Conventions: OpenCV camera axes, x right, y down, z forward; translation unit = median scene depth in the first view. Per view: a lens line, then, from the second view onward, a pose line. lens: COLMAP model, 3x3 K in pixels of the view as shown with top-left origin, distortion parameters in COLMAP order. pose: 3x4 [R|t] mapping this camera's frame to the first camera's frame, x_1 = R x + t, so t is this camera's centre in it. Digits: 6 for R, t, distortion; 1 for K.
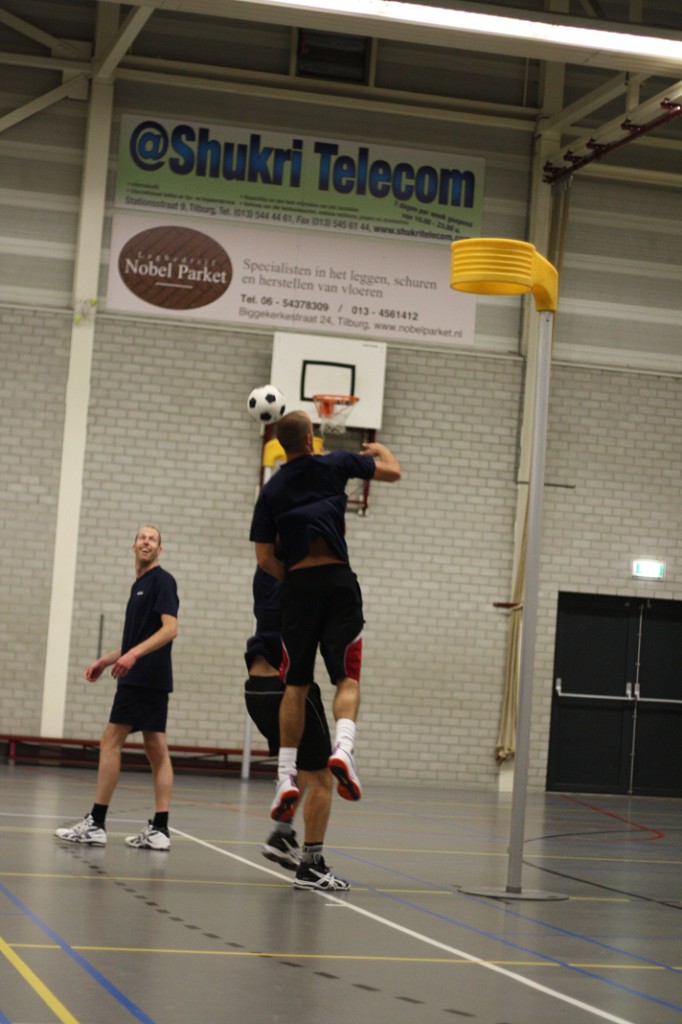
lens RADIAL K [[2564.3, 0, 387.6], [0, 2564.3, 523.9], [0, 0, 1]] dist [-0.100937, 0.000000]
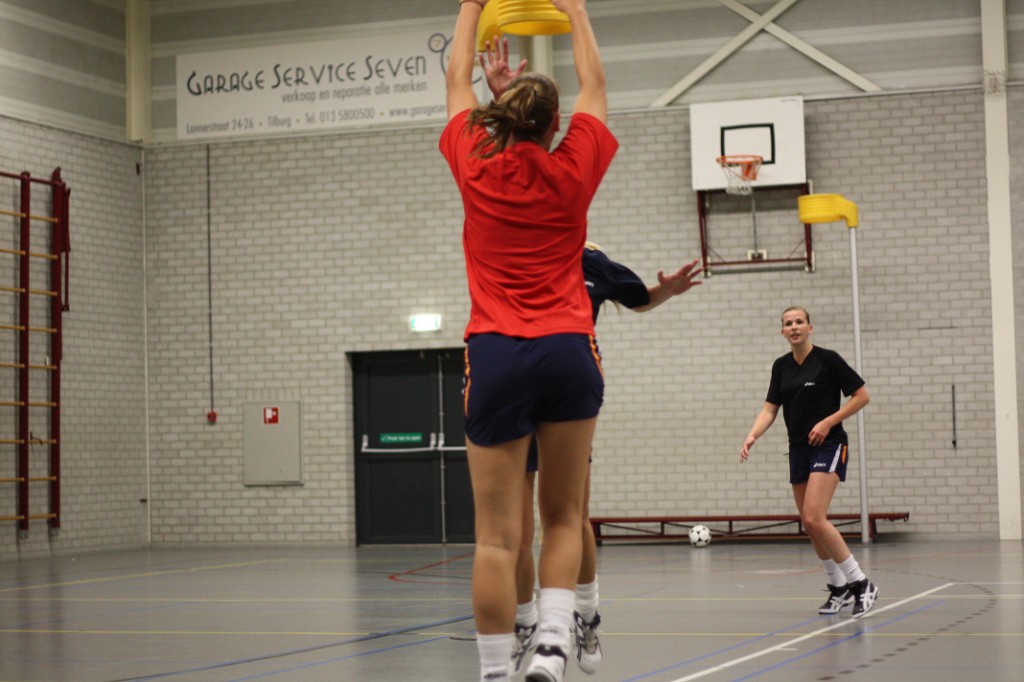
lens RADIAL K [[2564.3, 0, 503.6], [0, 2564.3, 389.0], [0, 0, 1]] dist [-0.100937, 0.000000]
pose [[0.805357, -0.102337, -0.583890, 0.467262], [0.116957, 0.993055, -0.012732, 0.040281], [0.581138, -0.058037, 0.811733, 0.127648]]
